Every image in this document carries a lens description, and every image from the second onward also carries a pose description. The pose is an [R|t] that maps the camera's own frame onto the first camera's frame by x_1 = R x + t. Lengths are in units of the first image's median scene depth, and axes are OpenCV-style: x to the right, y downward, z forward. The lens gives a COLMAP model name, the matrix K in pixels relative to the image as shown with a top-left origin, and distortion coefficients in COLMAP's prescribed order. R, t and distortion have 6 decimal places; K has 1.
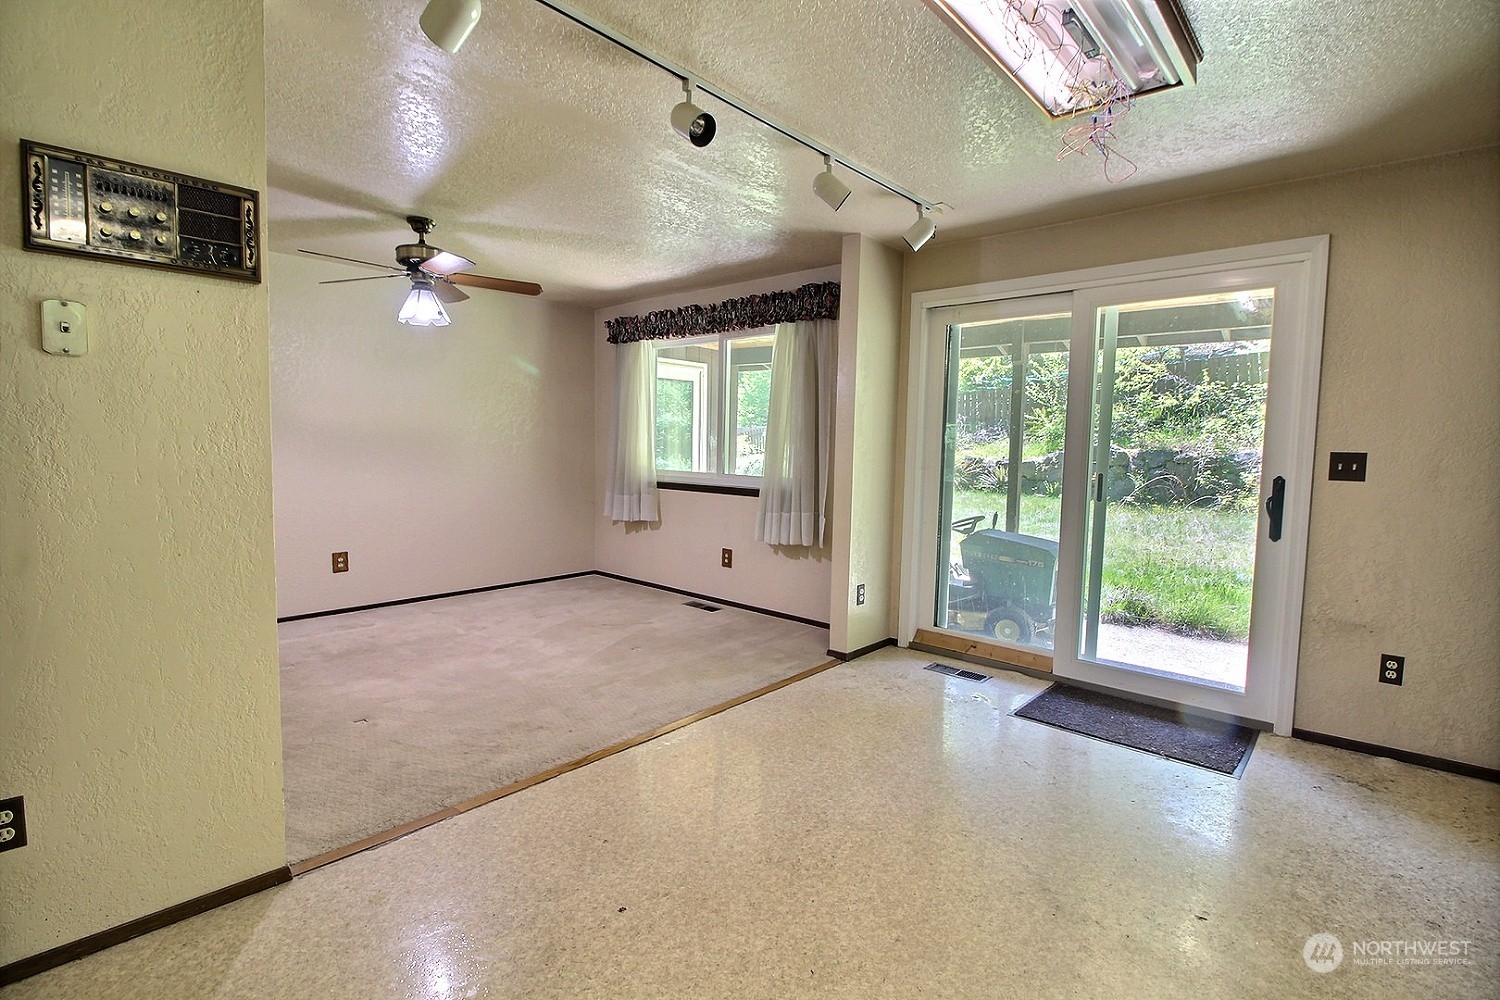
lens RADIAL K [[712.0, 0, 750.0], [0, 712.0, 500.0], [0, 0, 1]] dist [0.000081, 0.000048]
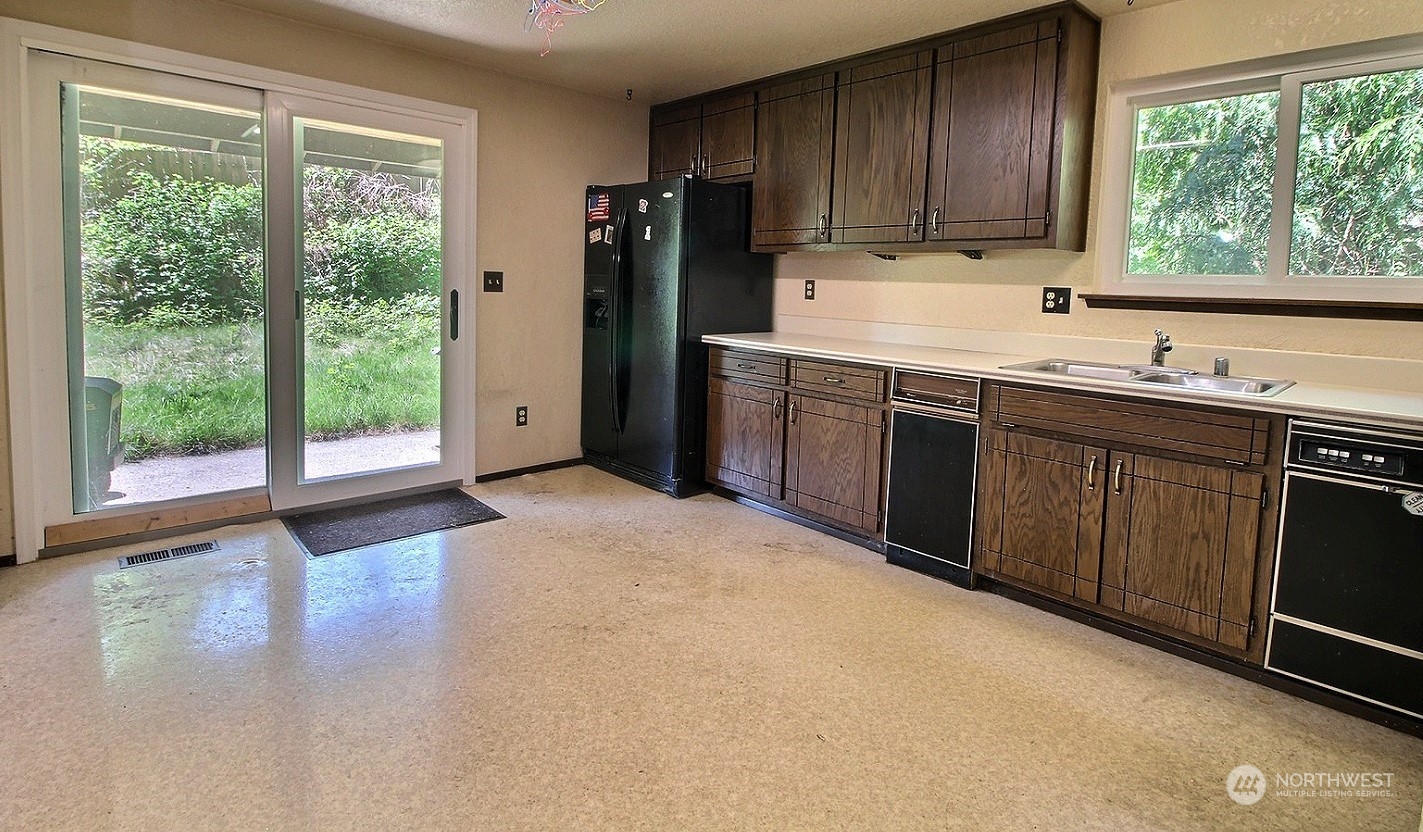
lens RADIAL K [[699.0, 0, 708.8], [0, 699.0, 343.5], [0, 0, 1]] dist [-0.002448, -0.000533]
pose [[0.095462, -0.104055, 0.989980, -0.411868], [0.045840, 0.993926, 0.100049, -0.036286], [-0.994377, 0.035830, 0.099652, 0.362586]]
